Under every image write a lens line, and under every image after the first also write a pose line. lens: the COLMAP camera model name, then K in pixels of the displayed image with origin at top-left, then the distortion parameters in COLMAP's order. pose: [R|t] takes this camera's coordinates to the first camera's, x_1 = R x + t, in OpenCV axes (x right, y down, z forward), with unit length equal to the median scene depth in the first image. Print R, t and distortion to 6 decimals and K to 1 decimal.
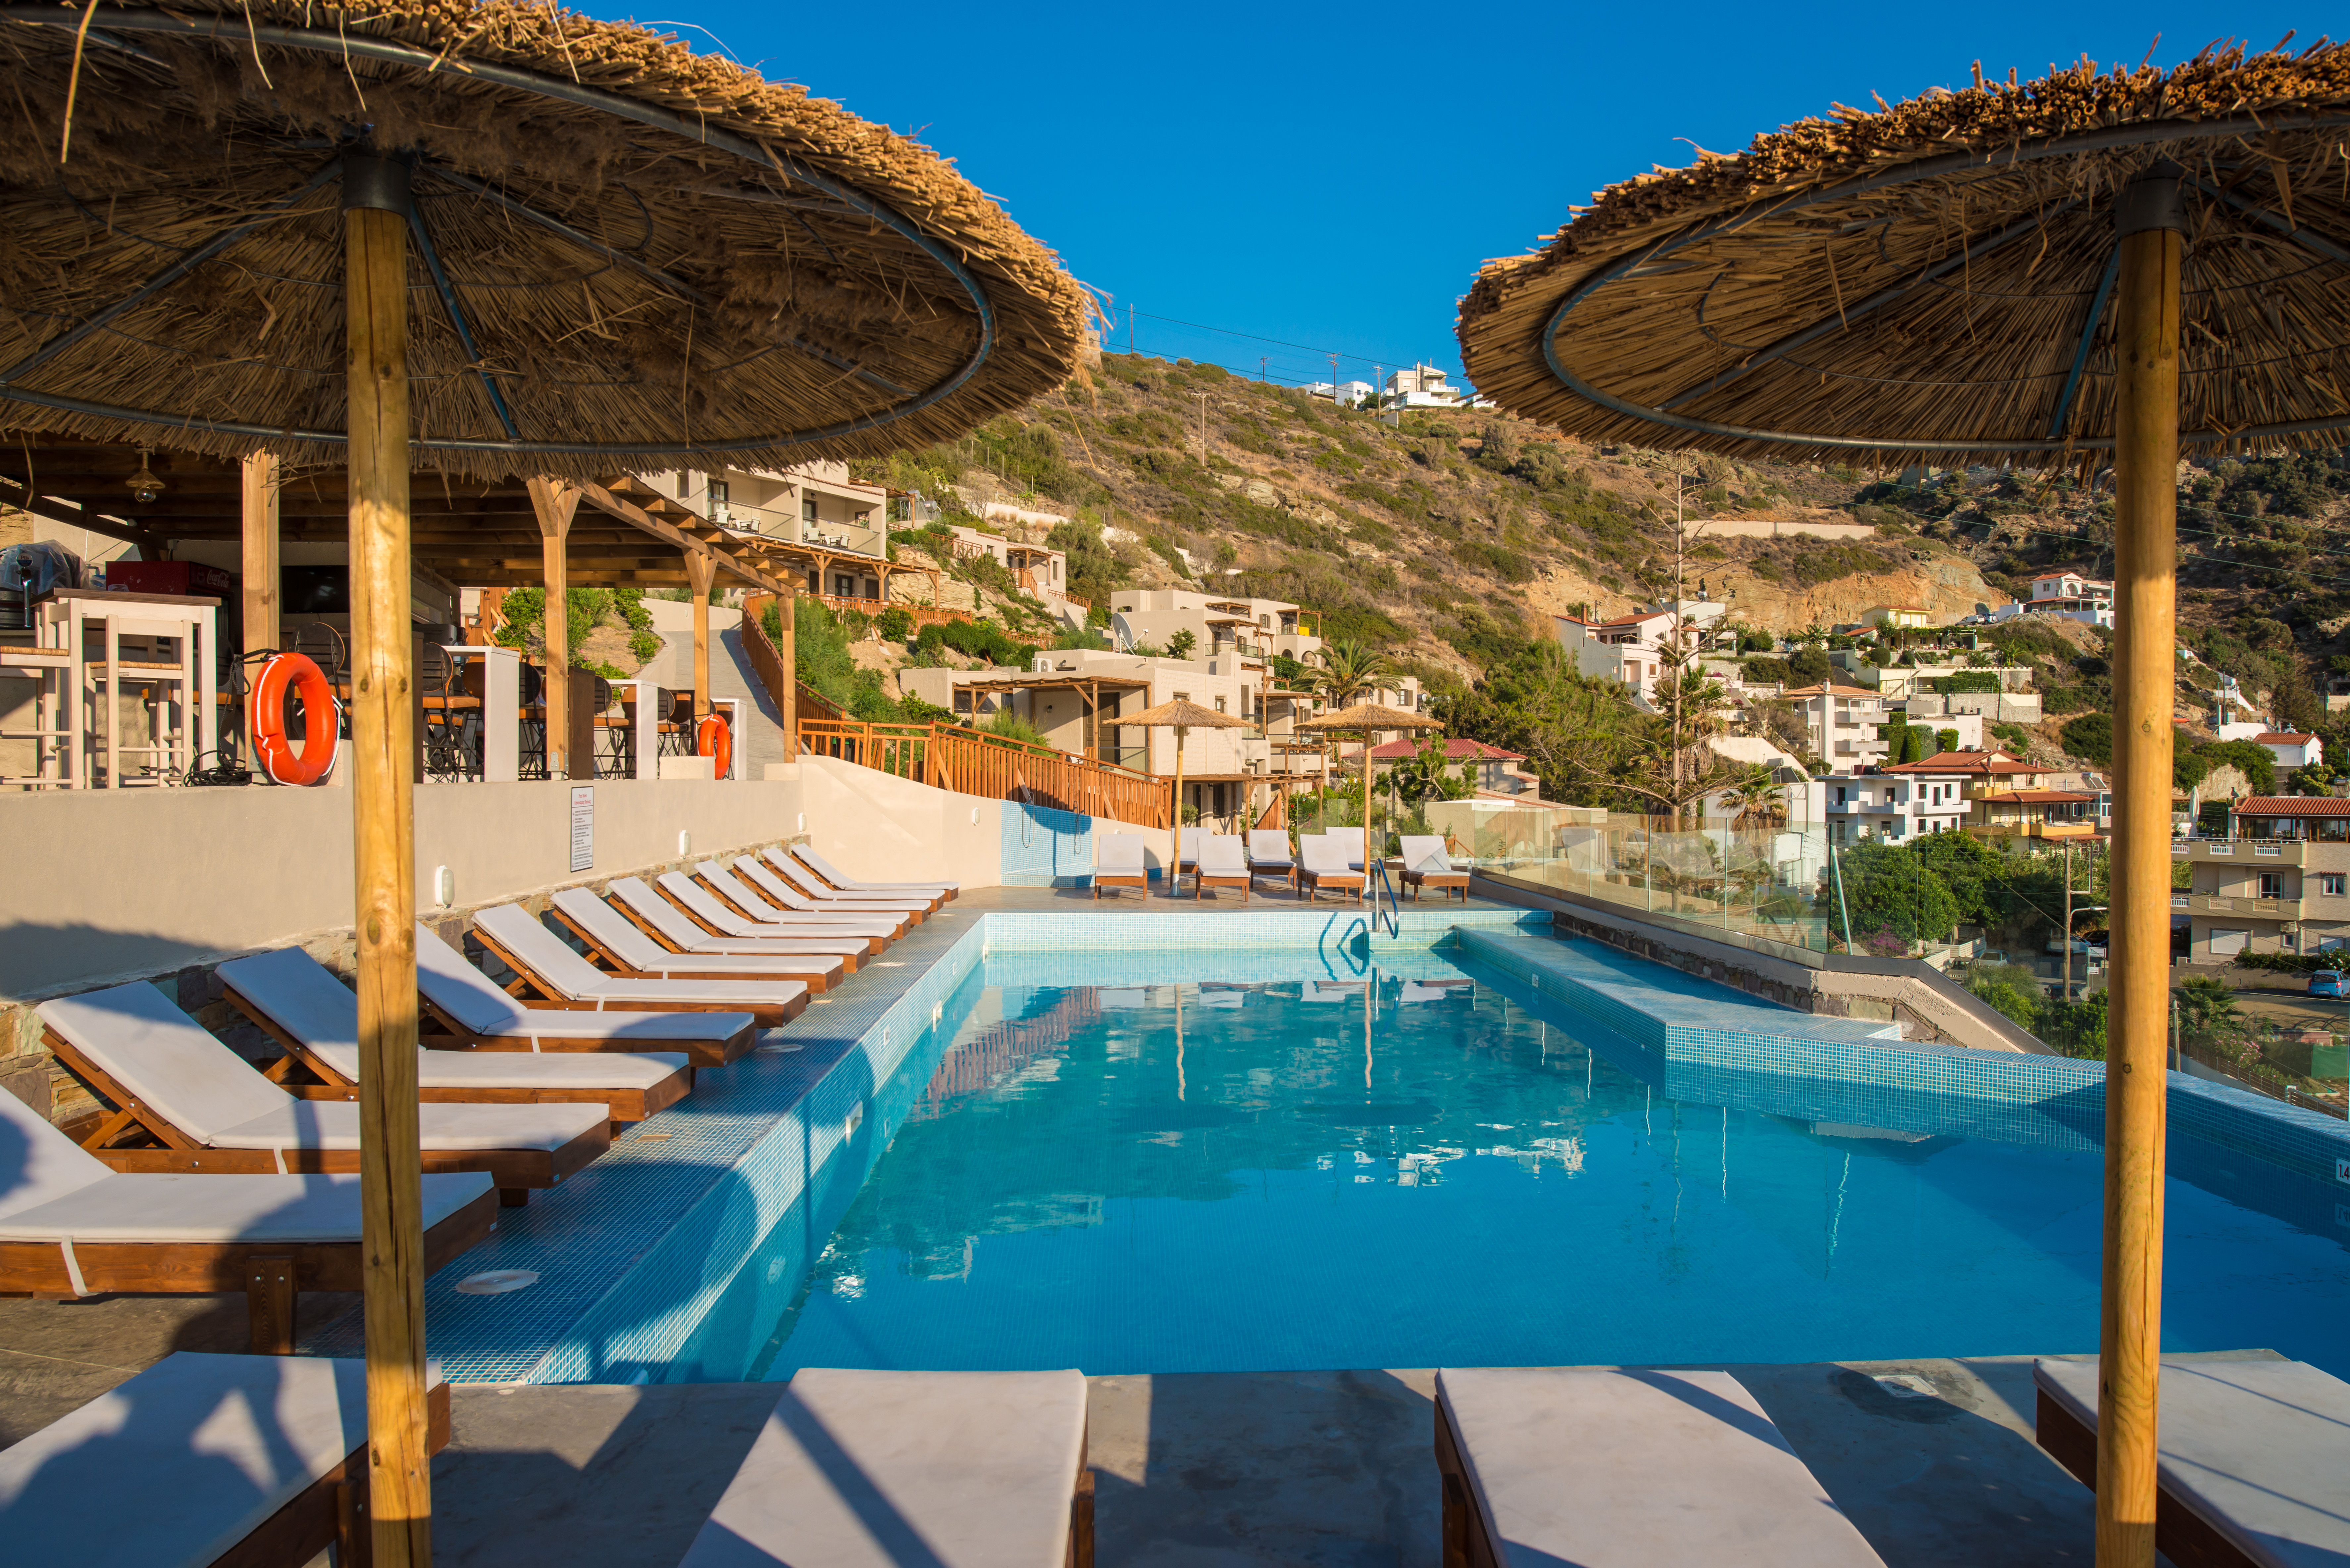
lens RADIAL K [[1594.9, 0, 1171.8], [0, 1594.9, 840.0], [0, 0, 1]] dist [-0.021716, -0.003216]
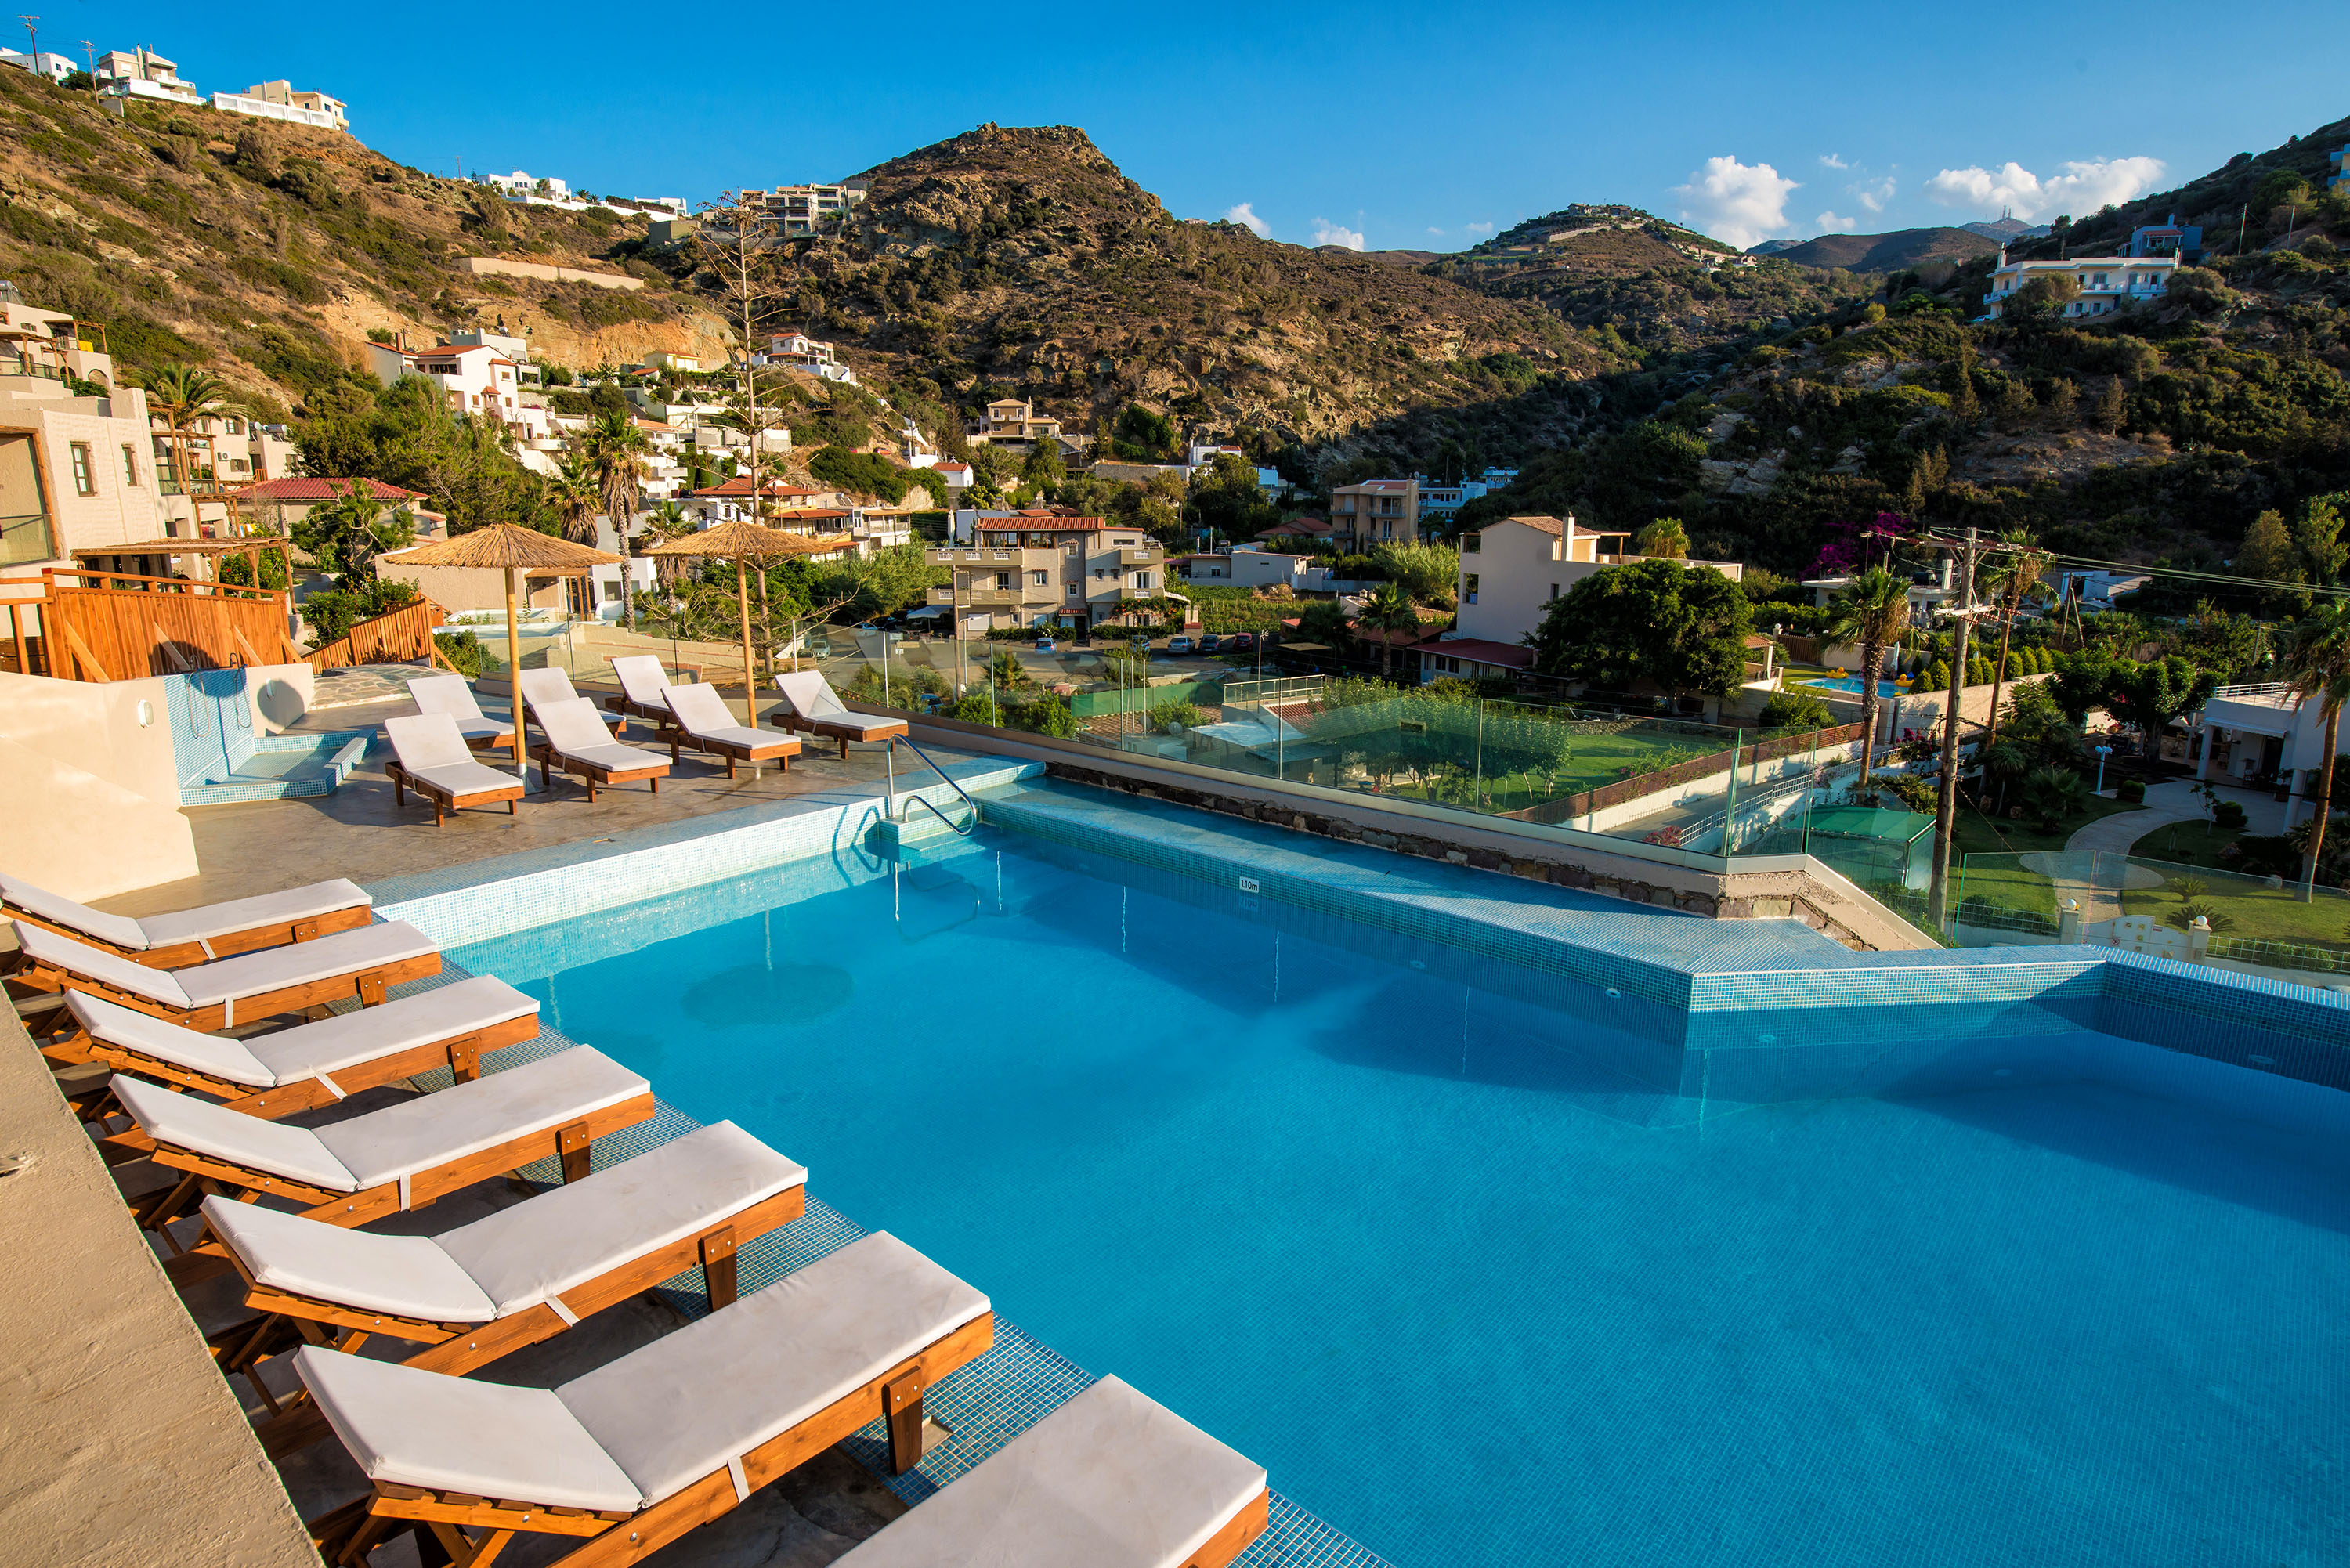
lens RADIAL K [[1269.1, 0, 1129.7], [0, 1269.1, 774.7], [0, 0, 1]] dist [-0.032587, 0.001792]
pose [[0.688485, -0.164700, 0.706302, -0.032211], [0.030118, 0.979526, 0.199054, -0.012009], [-0.724625, -0.115773, 0.679349, 0.058581]]
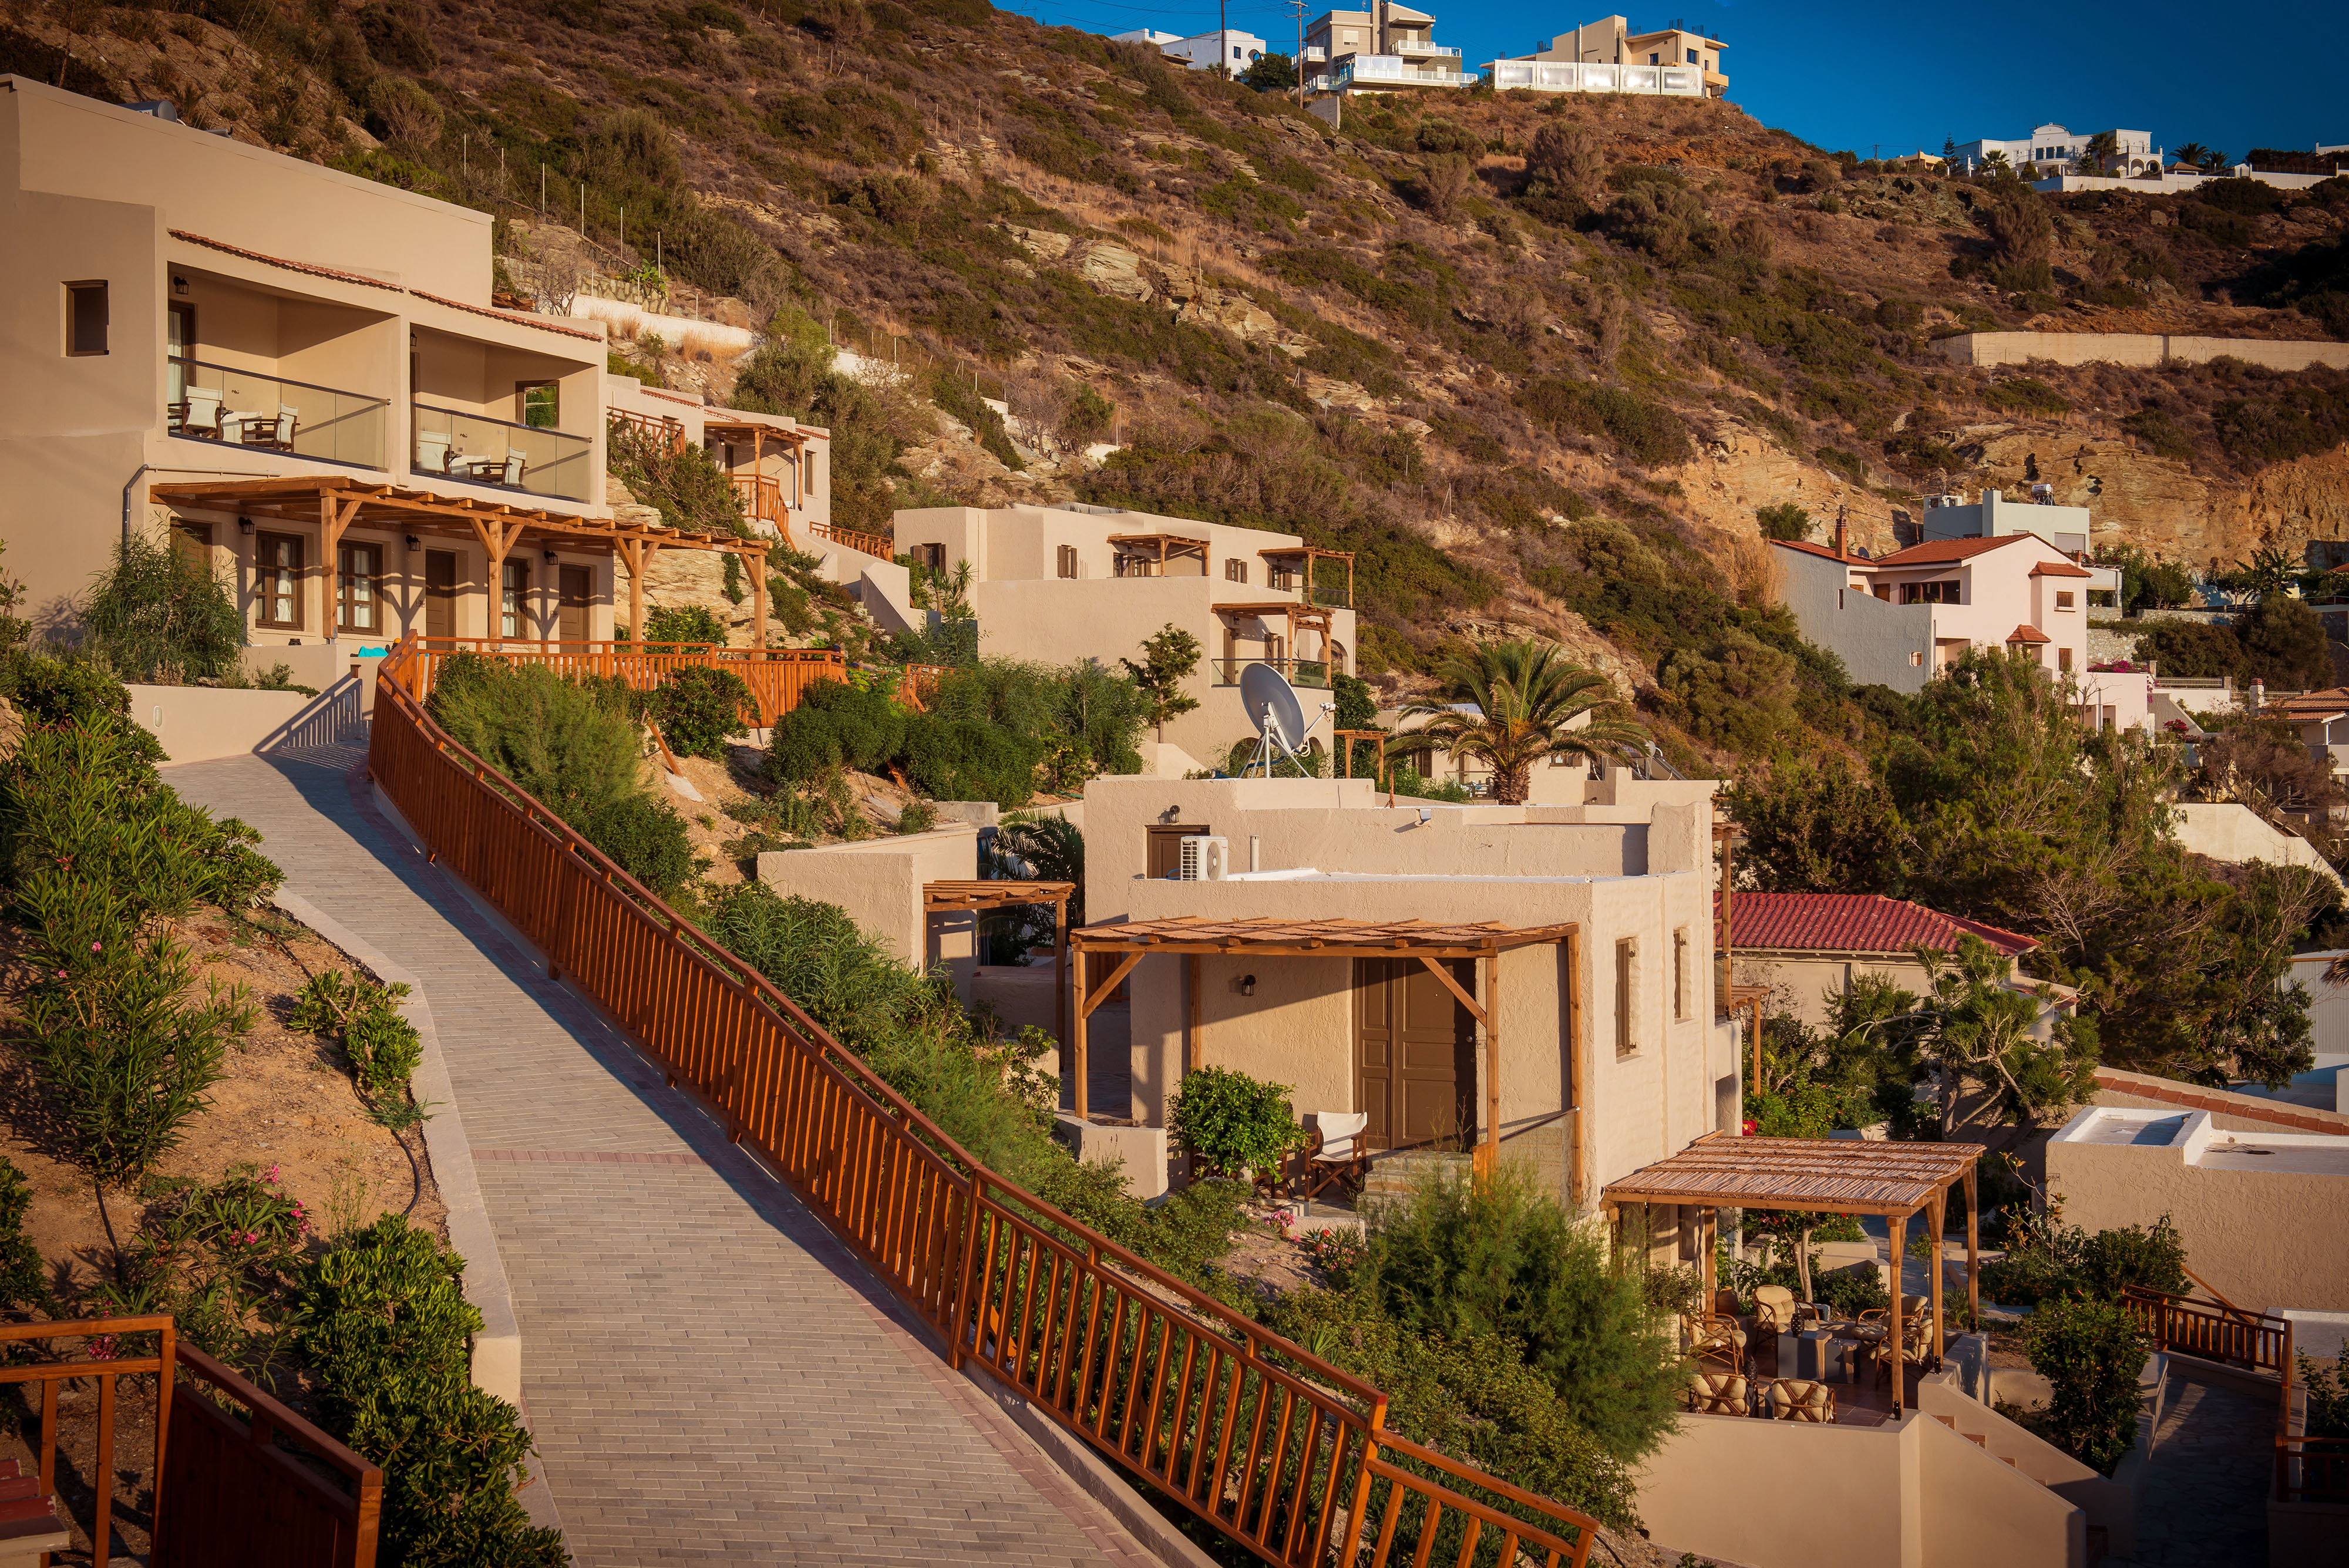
lens RADIAL K [[3101.3, 0, 1174.5], [0, 3101.3, 784.0], [0, 0, 1]] dist [0.127890, -0.004704]
pose [[0.988960, -0.011631, 0.147725, -0.065305], [0.017465, 0.999115, -0.038258, -0.033859], [-0.147150, 0.040416, 0.988288, 0.107931]]
